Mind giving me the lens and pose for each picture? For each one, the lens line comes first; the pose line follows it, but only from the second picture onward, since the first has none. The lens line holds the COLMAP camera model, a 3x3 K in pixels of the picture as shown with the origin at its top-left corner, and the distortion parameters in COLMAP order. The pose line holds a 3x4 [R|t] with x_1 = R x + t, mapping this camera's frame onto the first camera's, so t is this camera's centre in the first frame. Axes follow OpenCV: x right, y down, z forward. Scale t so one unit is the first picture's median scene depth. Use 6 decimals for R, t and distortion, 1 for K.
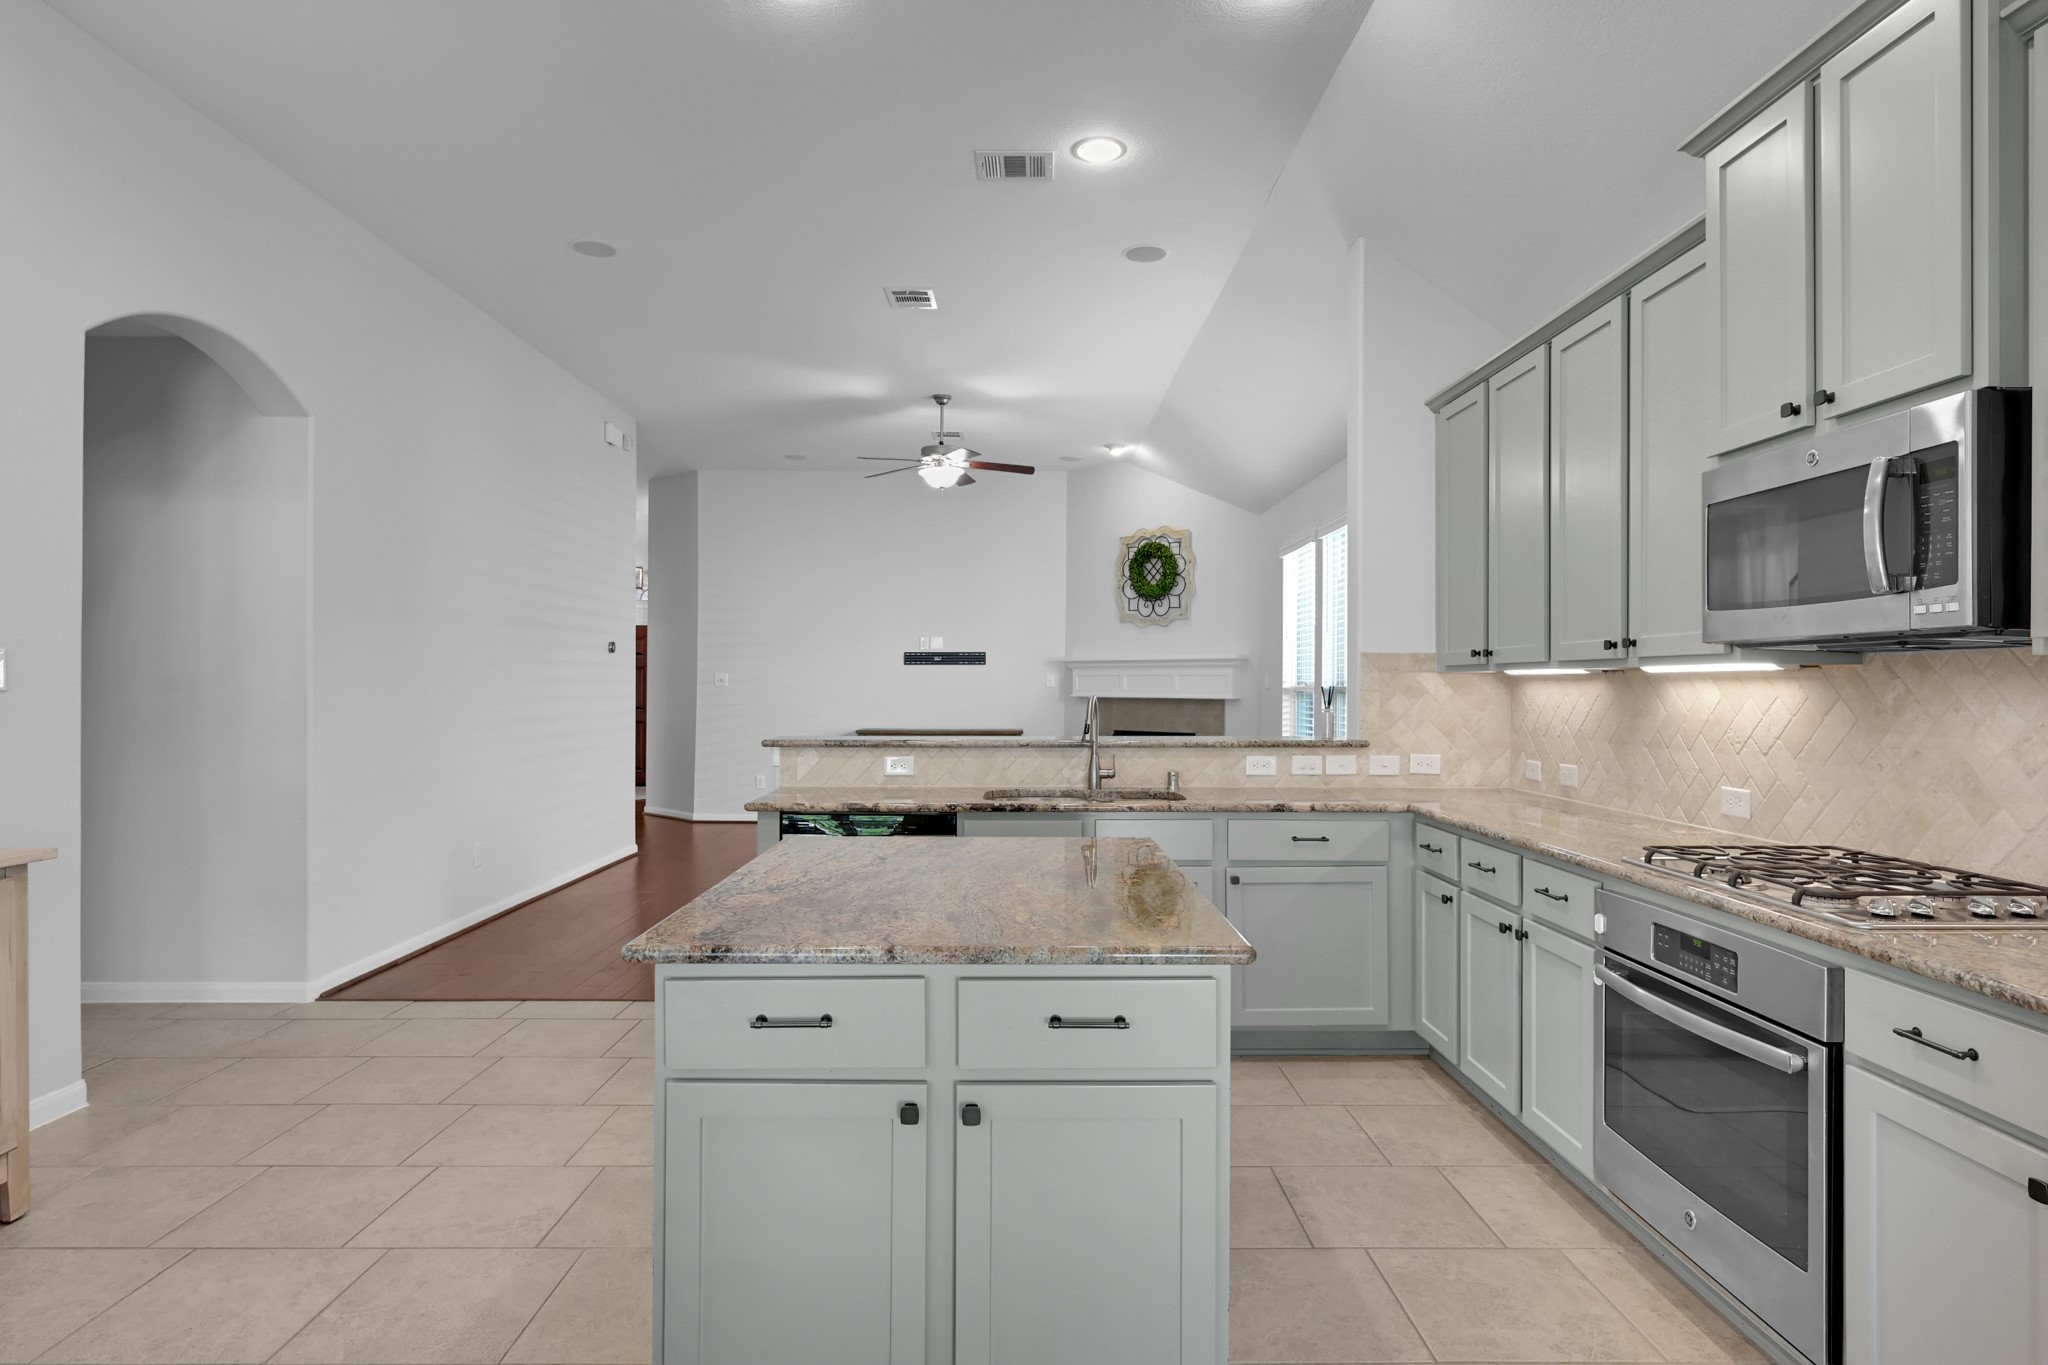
lens RADIAL K [[1136.4, 0, 1020.0], [0, 1136.4, 682.1], [0, 0, 1]] dist [-0.000643, 0.000485]
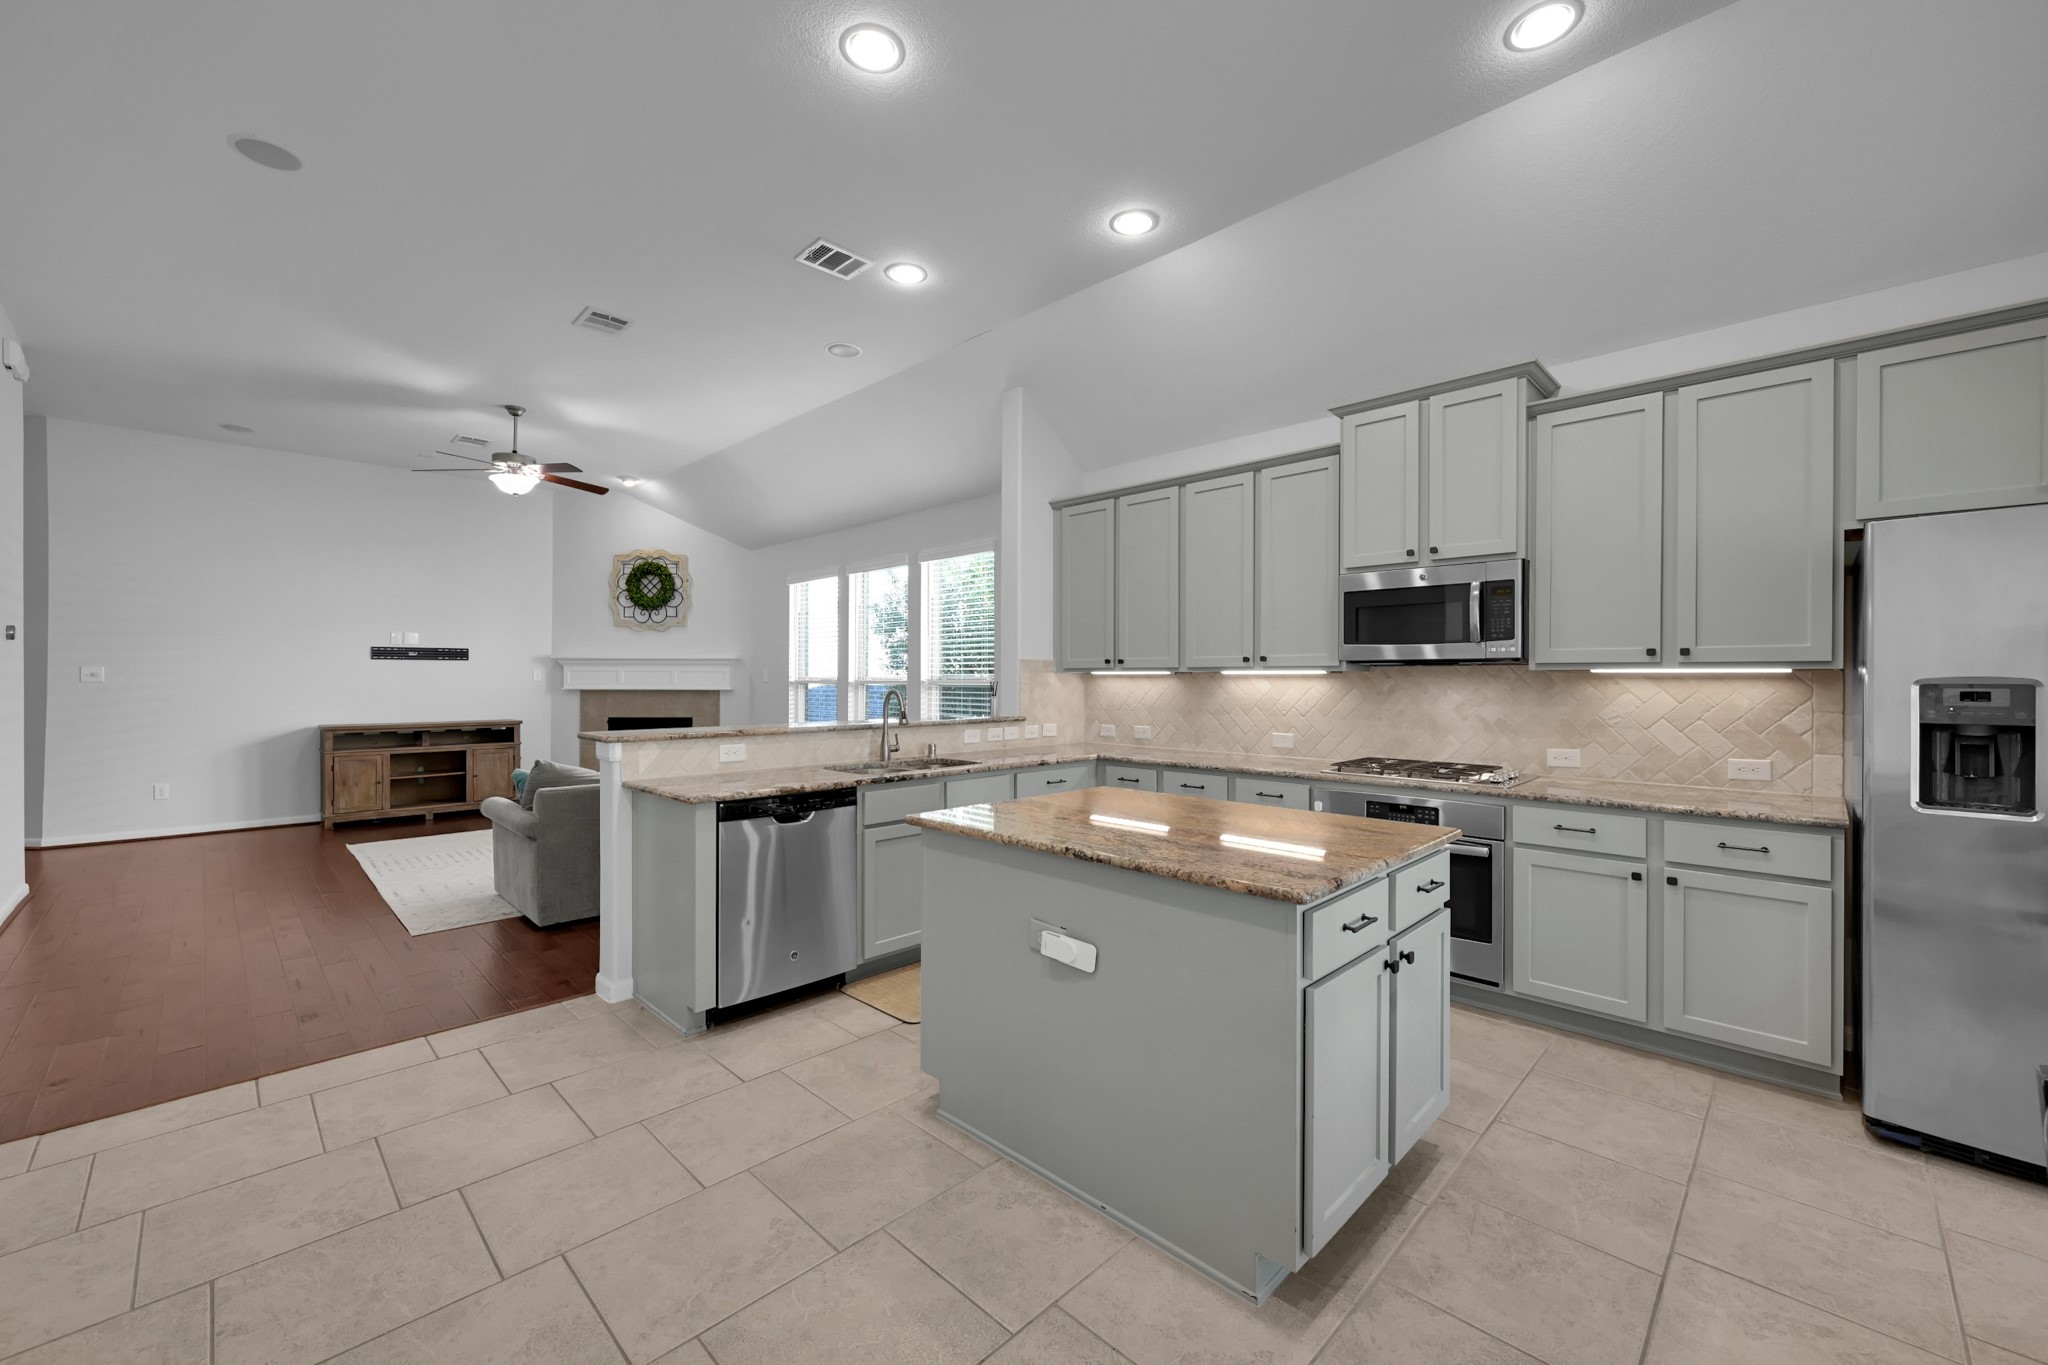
lens RADIAL K [[811.1, 0, 1019.2], [0, 811.1, 682.5], [0, 0, 1]] dist [0.001104, -0.000122]
pose [[0.709674, -0.005399, 0.704509, -0.472209], [-0.001113, 0.999961, 0.008784, -0.004289], [-0.704529, -0.007018, 0.709640, 0.225527]]
